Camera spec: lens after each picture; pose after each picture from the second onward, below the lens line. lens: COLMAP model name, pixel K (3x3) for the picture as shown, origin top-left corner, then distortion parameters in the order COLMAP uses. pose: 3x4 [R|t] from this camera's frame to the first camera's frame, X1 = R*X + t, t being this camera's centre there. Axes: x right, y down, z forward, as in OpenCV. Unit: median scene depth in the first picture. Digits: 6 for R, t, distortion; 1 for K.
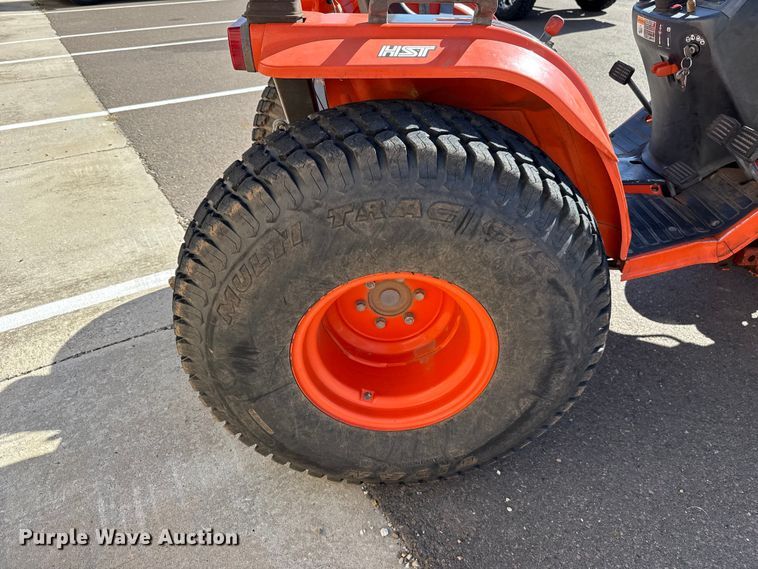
lens RADIAL K [[544.3, 0, 382.2], [0, 544.3, 269.7], [0, 0, 1]] dist [0.006541, -0.000253]
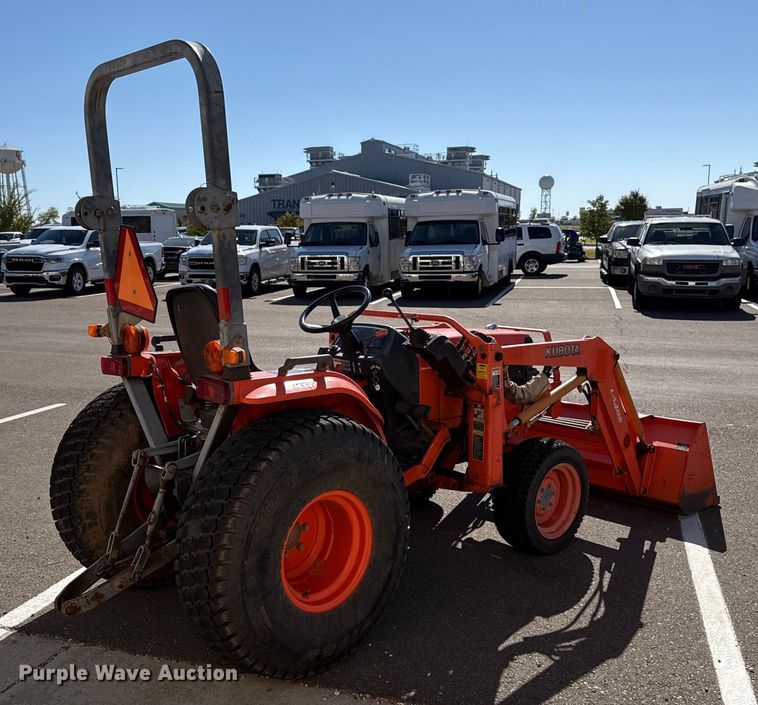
lens RADIAL K [[786.9, 0, 323.8], [0, 786.9, 353.0], [0, 0, 1]] dist [0.047959, 0.006739]
pose [[0.772500, -0.037639, 0.633898, -1.636253], [0.320457, 0.884916, -0.337981, 0.476067], [-0.548225, 0.464228, 0.695659, -1.062553]]
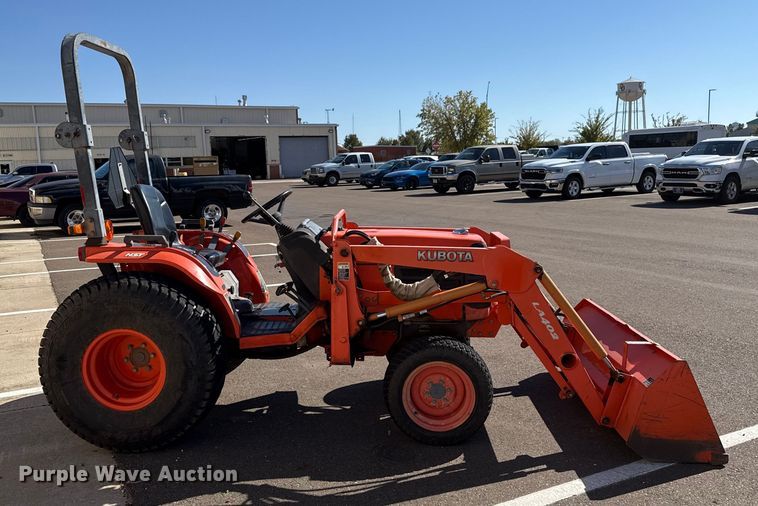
lens RADIAL K [[630.0, 0, 364.2], [0, 630.0, 249.2], [0, 0, 1]] dist [0.141397, -0.254511]
pose [[0.997896, 0.042315, -0.049120, 1.308843], [-0.059491, 0.898791, -0.434322, 0.923860], [0.025771, 0.436331, 0.899417, -1.932741]]
